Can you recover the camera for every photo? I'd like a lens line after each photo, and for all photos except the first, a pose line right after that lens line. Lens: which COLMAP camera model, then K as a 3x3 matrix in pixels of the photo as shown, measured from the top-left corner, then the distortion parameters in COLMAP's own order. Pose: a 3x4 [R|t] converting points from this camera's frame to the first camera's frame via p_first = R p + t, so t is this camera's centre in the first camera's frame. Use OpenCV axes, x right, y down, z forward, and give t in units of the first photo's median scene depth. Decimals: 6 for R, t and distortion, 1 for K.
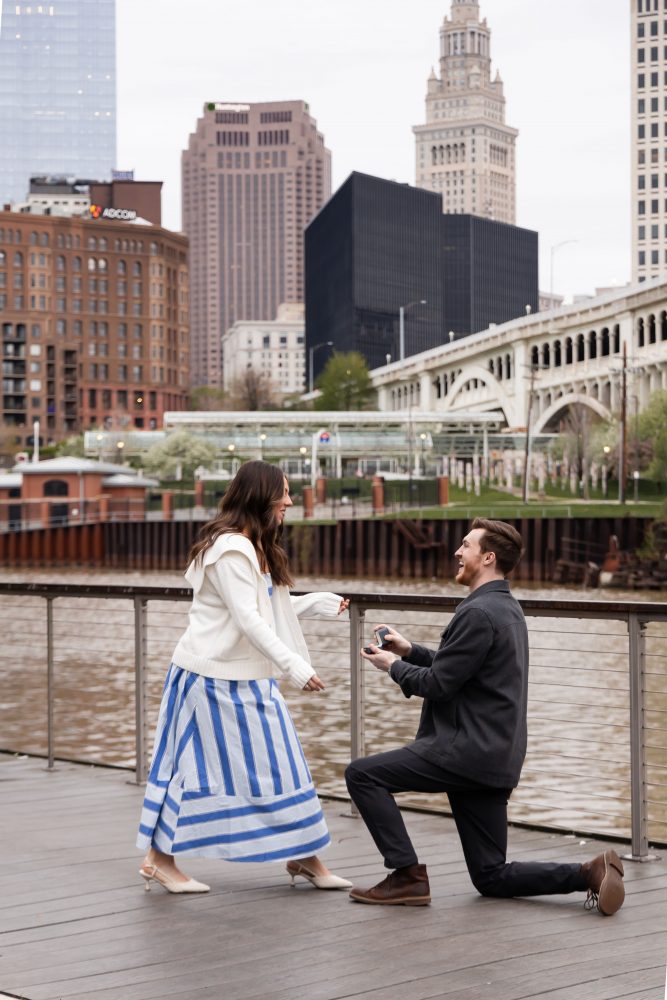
lens RADIAL K [[3665.3, 0, 285.4], [0, 3665.3, 556.2], [0, 0, 1]] dist [0.265971, 0.328995]
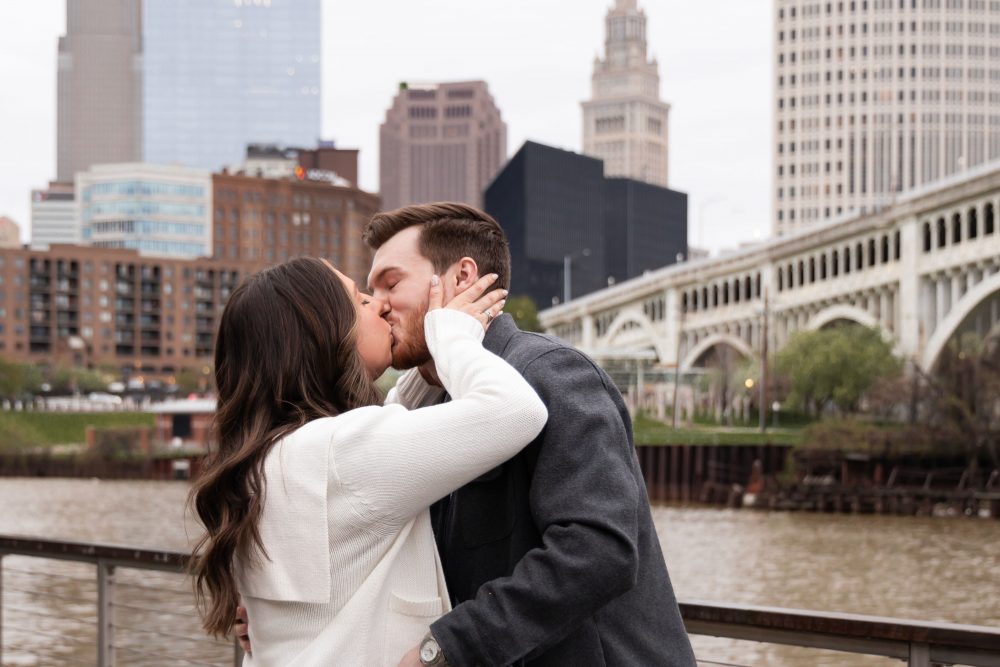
lens RADIAL K [[2050.1, 0, 375.1], [0, 2050.1, 458.8], [0, 0, 1]] dist [0.064539, -0.063341]
pose [[0.997174, 0.011090, -0.074308, 0.020344], [-0.010918, 0.999937, 0.002719, -0.006360], [0.074333, -0.001900, 0.997232, 0.360789]]
